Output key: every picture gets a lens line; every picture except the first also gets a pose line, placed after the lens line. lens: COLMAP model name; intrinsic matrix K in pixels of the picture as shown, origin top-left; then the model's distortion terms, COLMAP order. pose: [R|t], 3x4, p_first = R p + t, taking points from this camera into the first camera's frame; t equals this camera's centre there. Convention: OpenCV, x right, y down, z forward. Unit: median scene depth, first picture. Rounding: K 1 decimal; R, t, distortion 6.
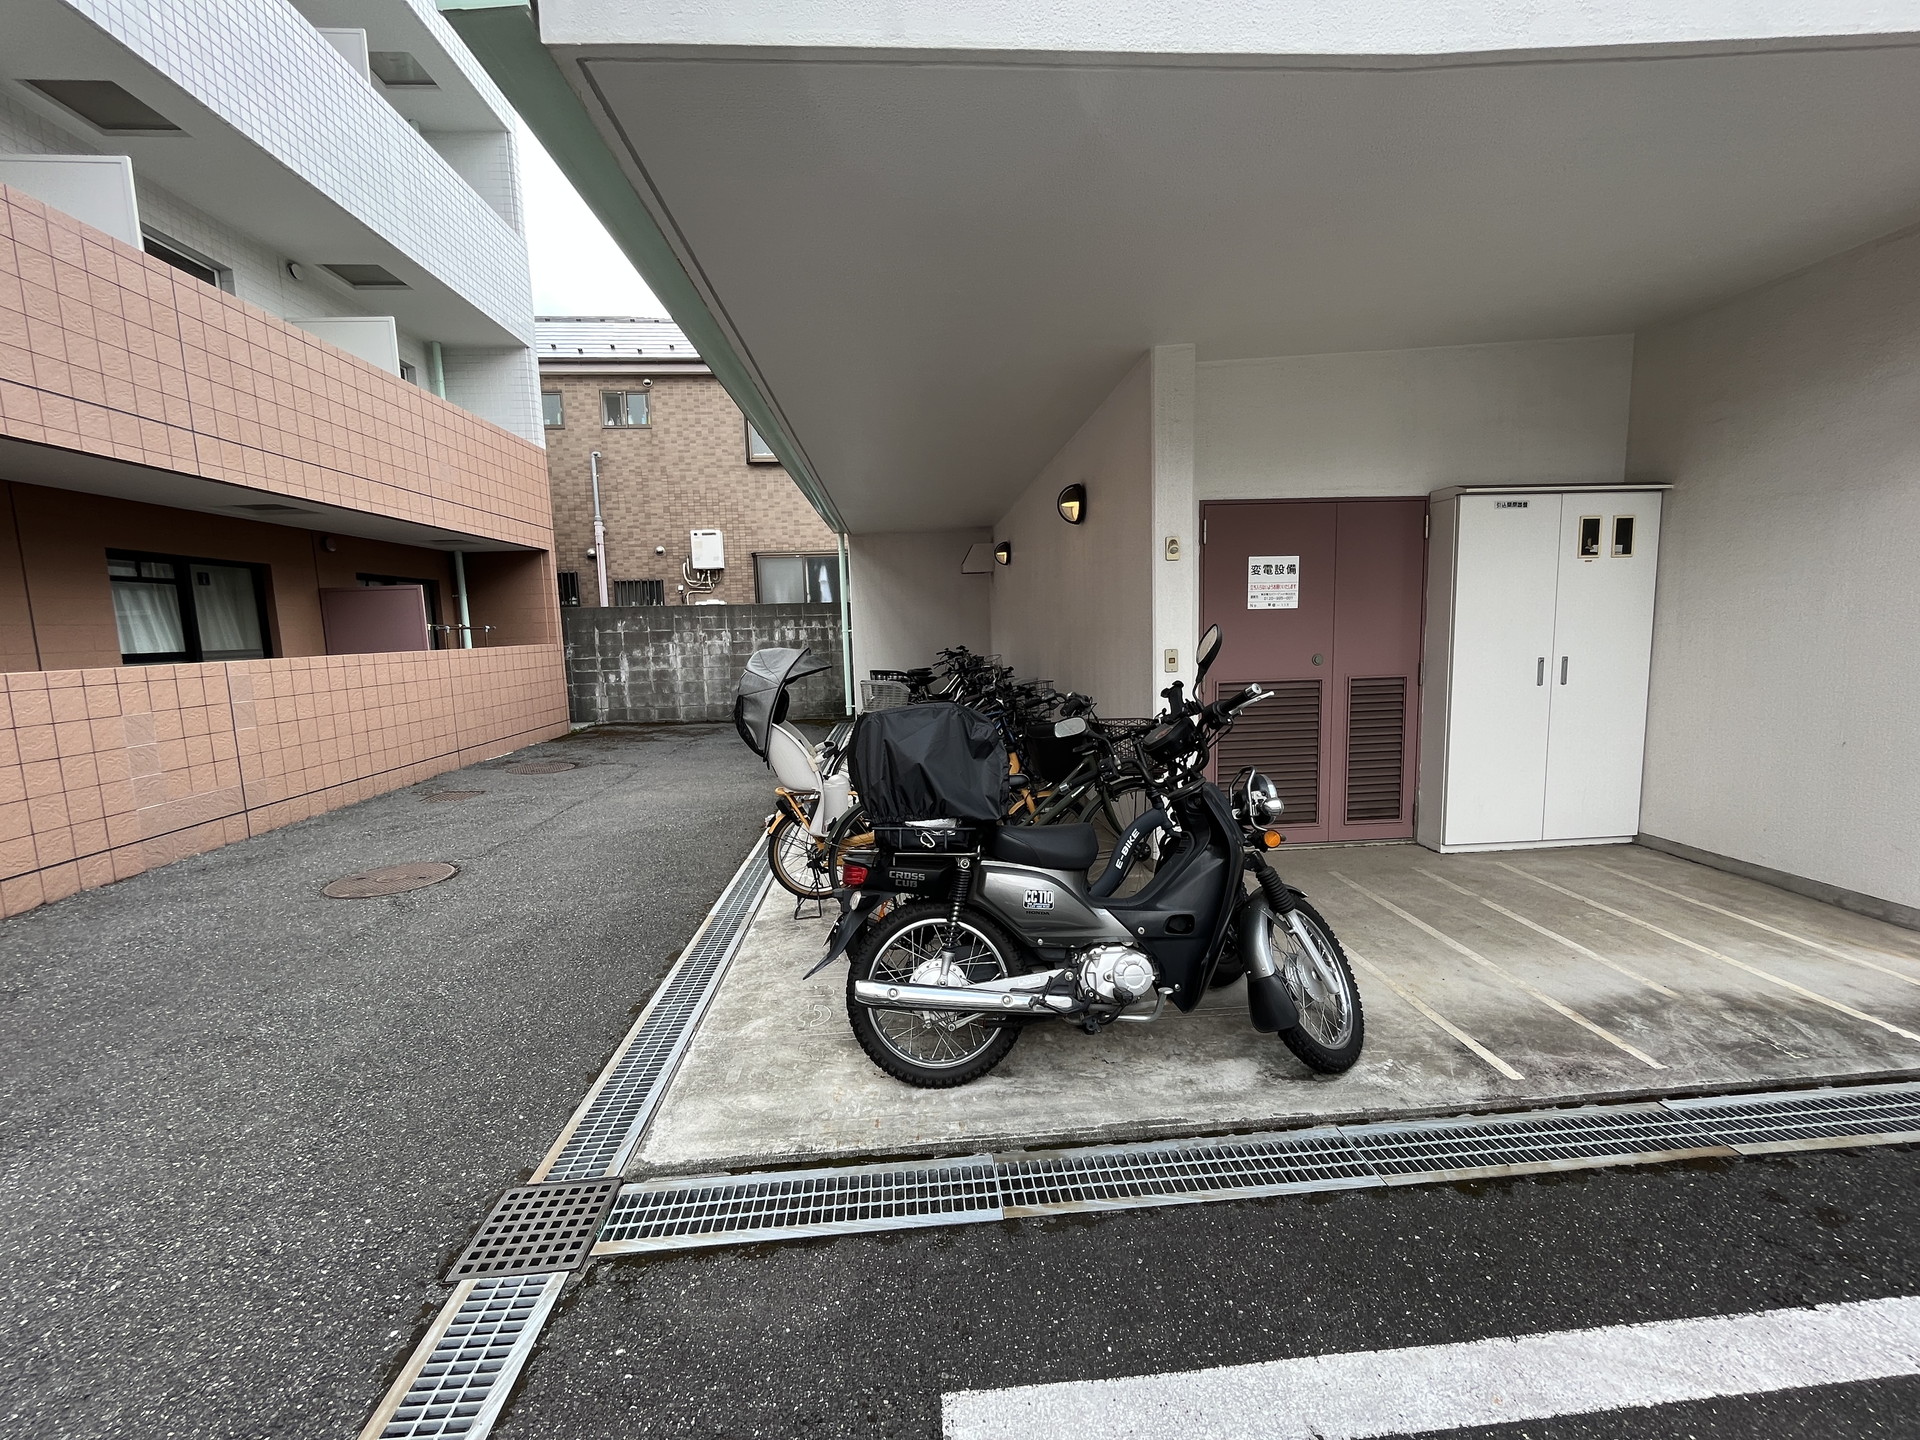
lens RADIAL K [[780.3, 0, 963.8], [0, 780.3, 717.0], [0, 0, 1]] dist [-0.001994, -0.000105]
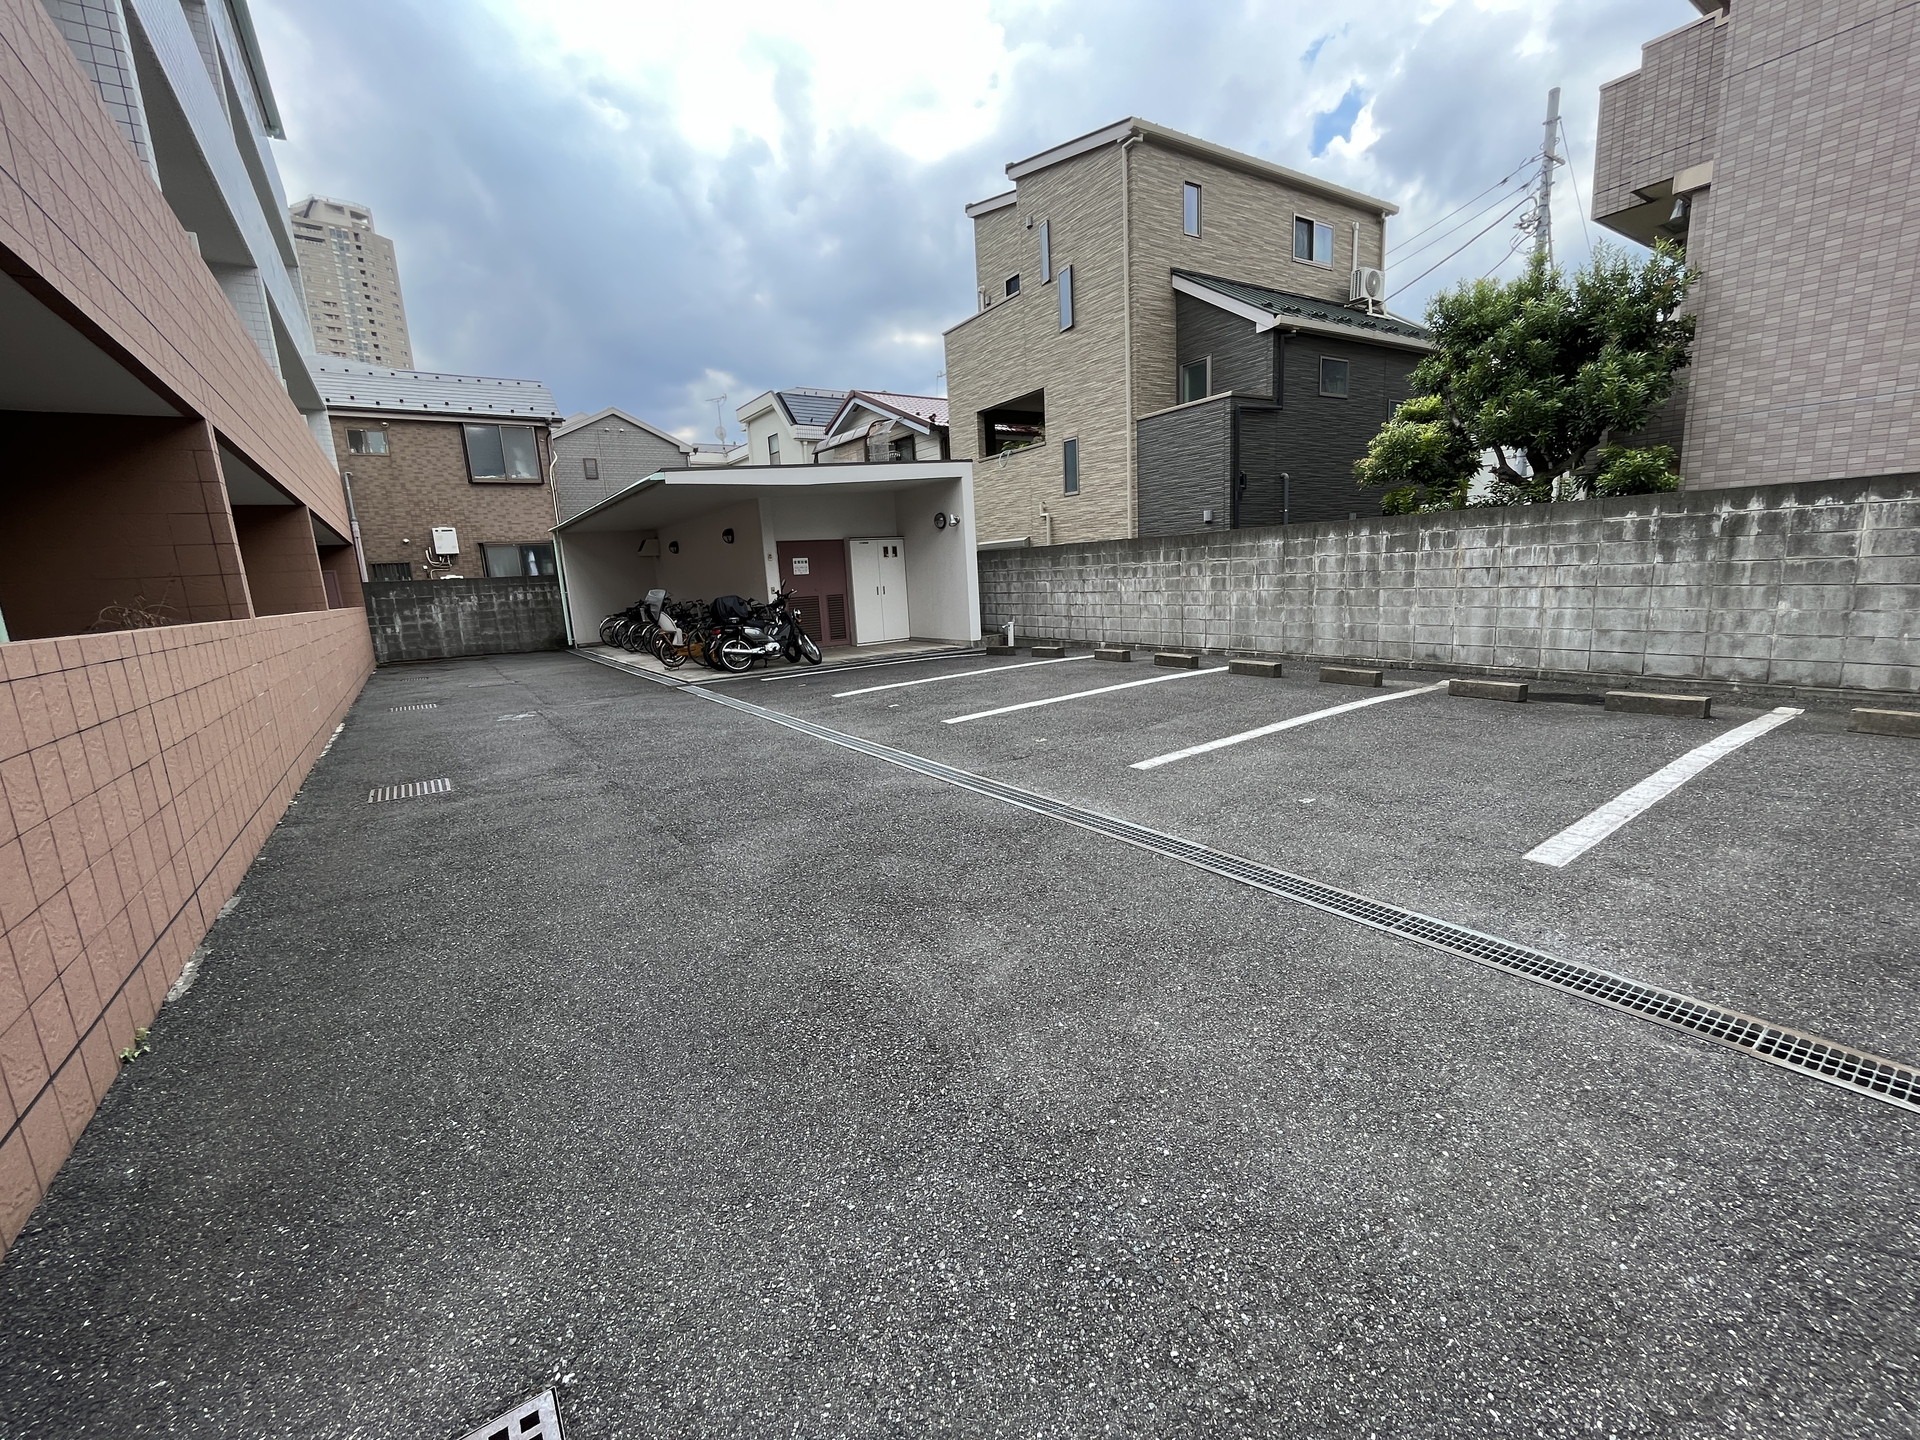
lens RADIAL K [[780.3, 0, 959.1], [0, 780.3, 716.5], [0, 0, 1]] dist [-0.001994, -0.000105]
pose [[0.865866, -0.109600, 0.488123, -0.252744], [0.088760, 0.993883, 0.065712, 0.108531], [-0.492339, -0.013572, 0.870298, -0.795759]]
